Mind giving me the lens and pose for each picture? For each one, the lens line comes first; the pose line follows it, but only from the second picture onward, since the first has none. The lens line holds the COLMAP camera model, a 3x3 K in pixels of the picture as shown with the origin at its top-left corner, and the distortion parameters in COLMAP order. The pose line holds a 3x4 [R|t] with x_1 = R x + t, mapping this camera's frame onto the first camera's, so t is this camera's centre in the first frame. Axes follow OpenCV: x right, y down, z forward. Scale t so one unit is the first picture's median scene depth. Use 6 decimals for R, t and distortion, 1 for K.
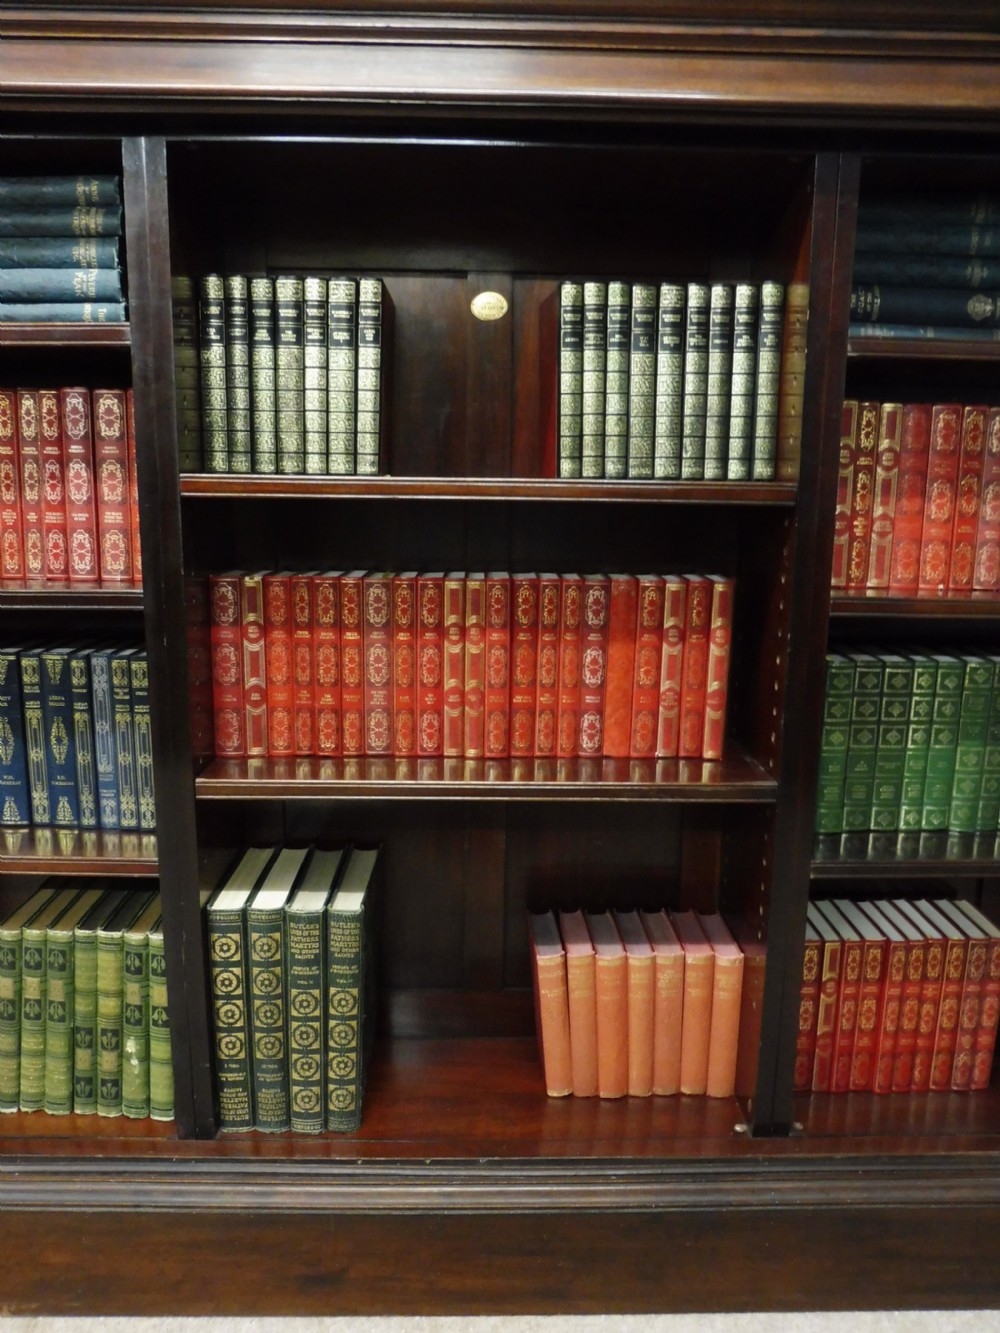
lens RADIAL K [[955.2, 0, 487.0], [0, 955.2, 660.0], [0, 0, 1]] dist [-0.042695, -0.003217]
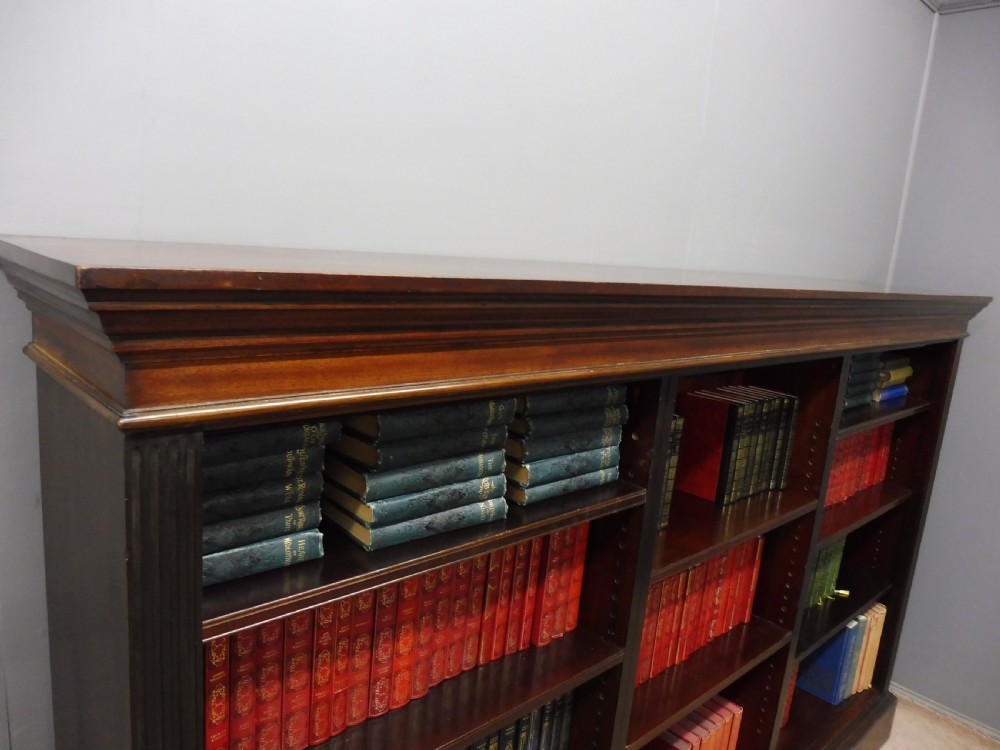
lens RADIAL K [[735.7, 0, 500.0], [0, 735.7, 375.0], [0, 0, 1]] dist [-0.067119, 0.041029]
pose [[0.733552, -0.076207, 0.675347, -1.124685], [0.040783, 0.996839, 0.068186, -0.533621], [-0.678408, -0.022475, 0.734341, 0.260824]]
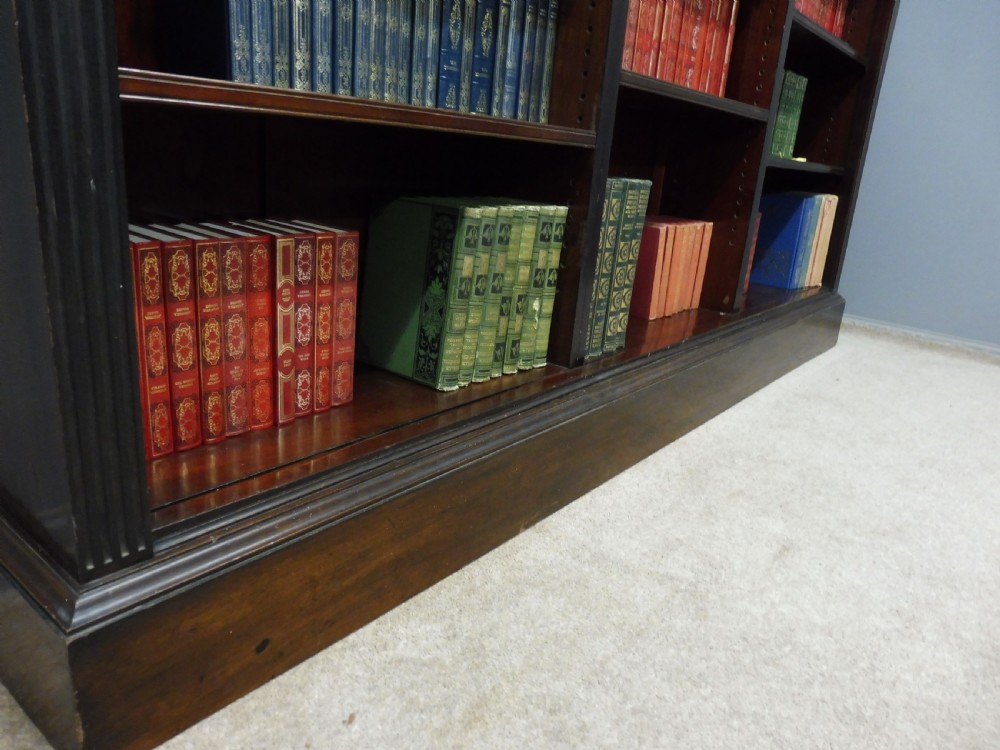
lens RADIAL K [[731.3, 0, 505.6], [0, 731.3, 373.9], [0, 0, 1]] dist [-0.032164, -0.007694]
pose [[0.625446, -0.191403, 0.756427, -1.156986], [0.057263, 0.978092, 0.200144, 0.306511], [-0.778163, -0.081864, 0.622704, 0.430471]]
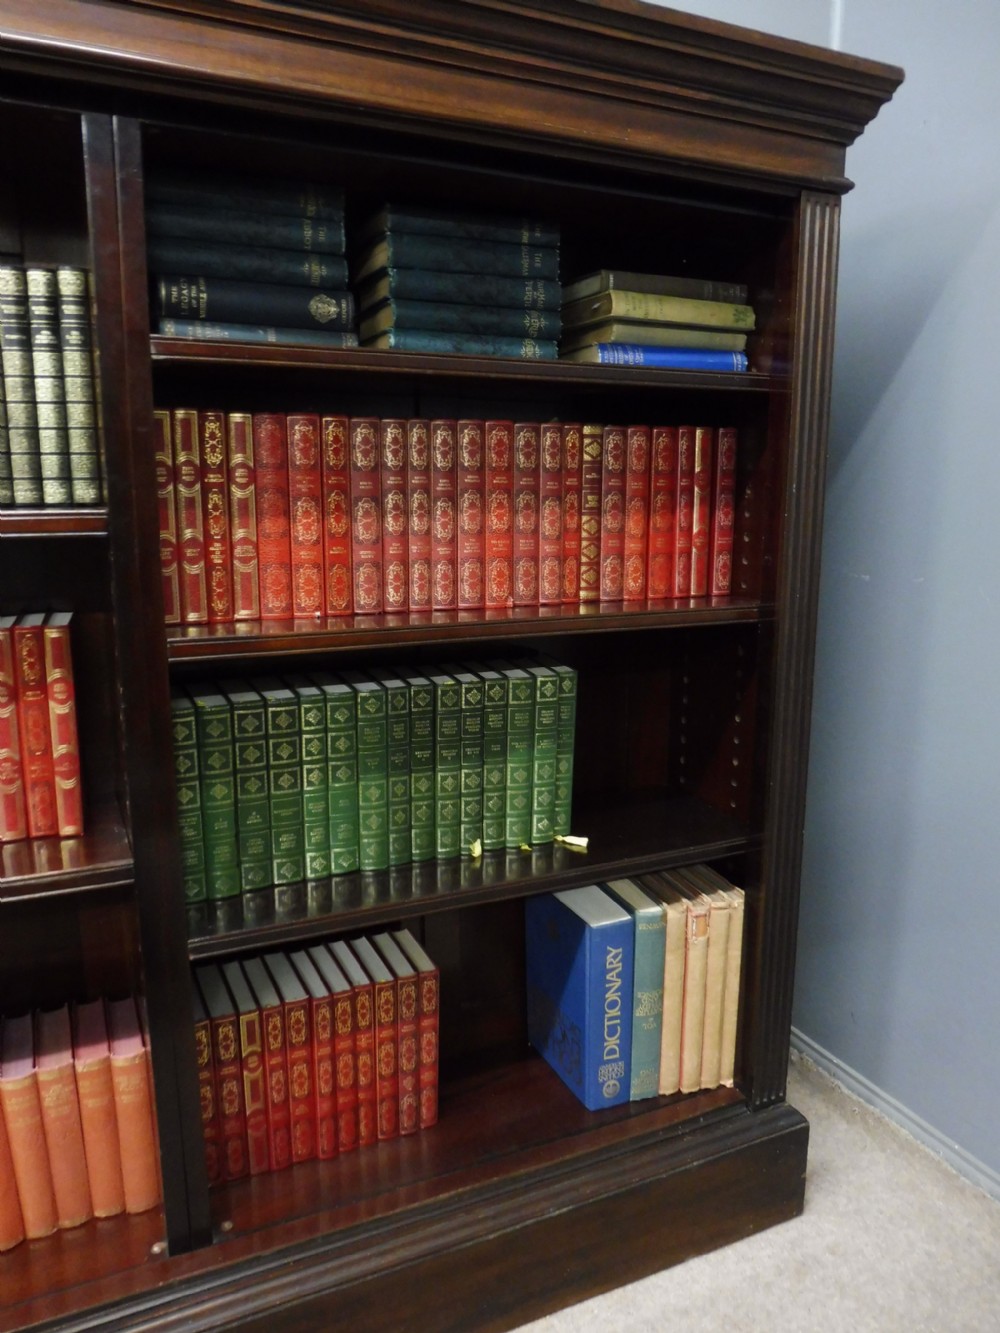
lens RADIAL K [[955.2, 0, 487.0], [0, 955.2, 660.0], [0, 0, 1]] dist [-0.042695, -0.003217]
pose [[0.917270, -0.082618, 0.389602, 0.264033], [0.078502, 0.996562, 0.026505, -0.044005], [-0.390452, 0.006272, 0.920602, 0.086638]]
